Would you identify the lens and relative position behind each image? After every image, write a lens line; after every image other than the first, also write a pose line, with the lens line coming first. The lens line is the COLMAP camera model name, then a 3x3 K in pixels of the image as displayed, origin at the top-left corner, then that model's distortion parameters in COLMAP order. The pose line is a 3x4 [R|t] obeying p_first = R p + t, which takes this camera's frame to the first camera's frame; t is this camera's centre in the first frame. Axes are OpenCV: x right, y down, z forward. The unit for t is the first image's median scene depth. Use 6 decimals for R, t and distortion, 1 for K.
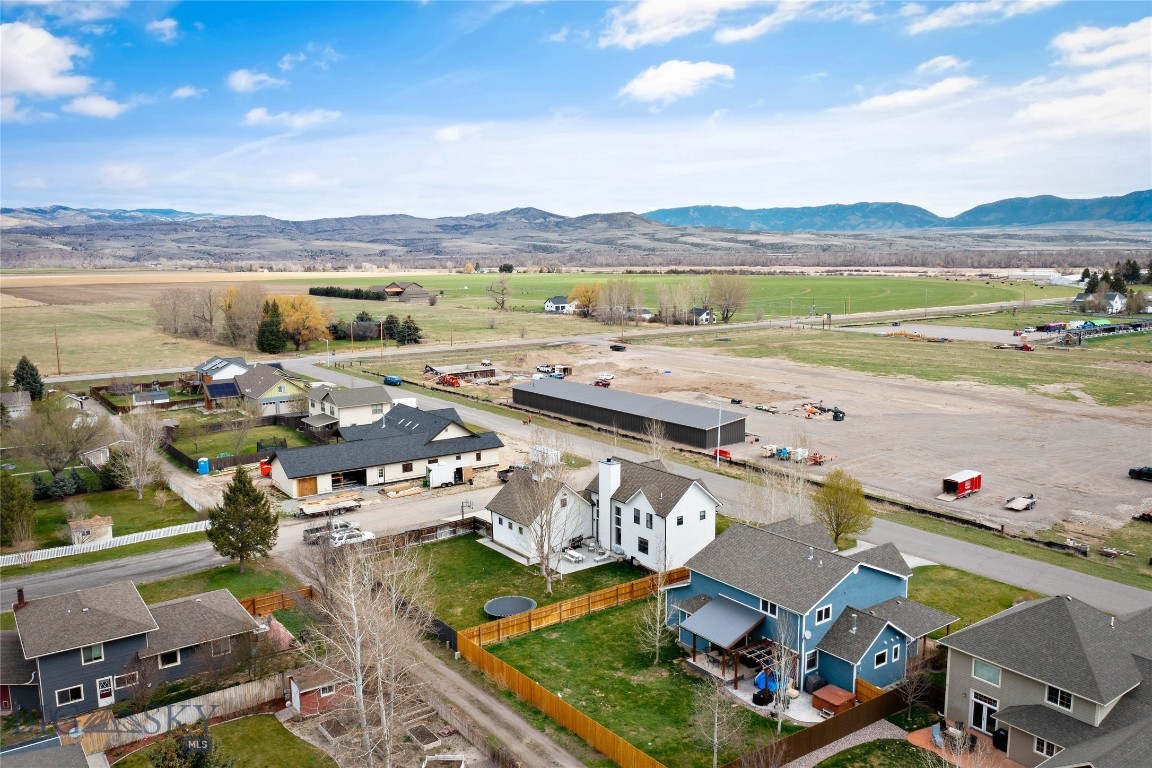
lens RADIAL K [[914.4, 0, 576.0], [0, 914.4, 384.0], [0, 0, 1]] dist [-0.020414, 0.001791]
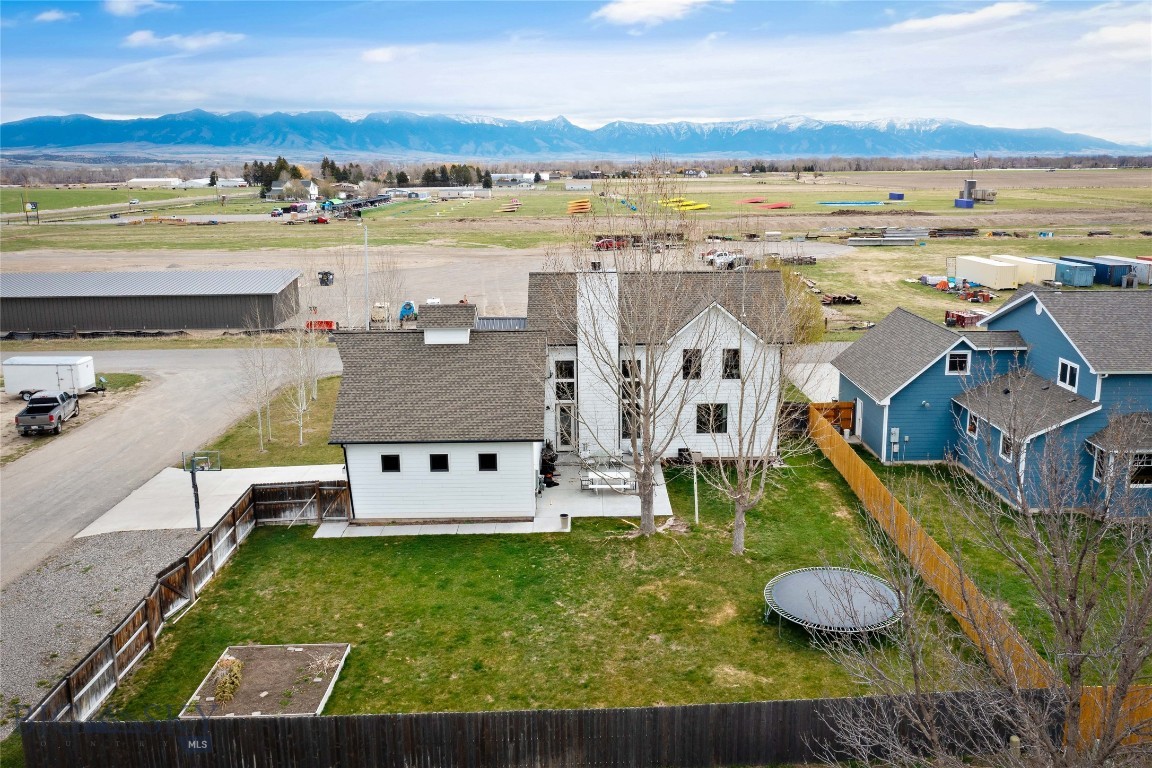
lens RADIAL K [[944.1, 0, 576.0], [0, 944.1, 384.0], [0, 0, 1]] dist [-0.015335, -0.002208]
pose [[0.564066, -0.178675, 0.806167, -0.347056], [0.126937, 0.983466, 0.129154, 0.075348], [-0.815914, 0.029481, 0.577421, 0.695588]]
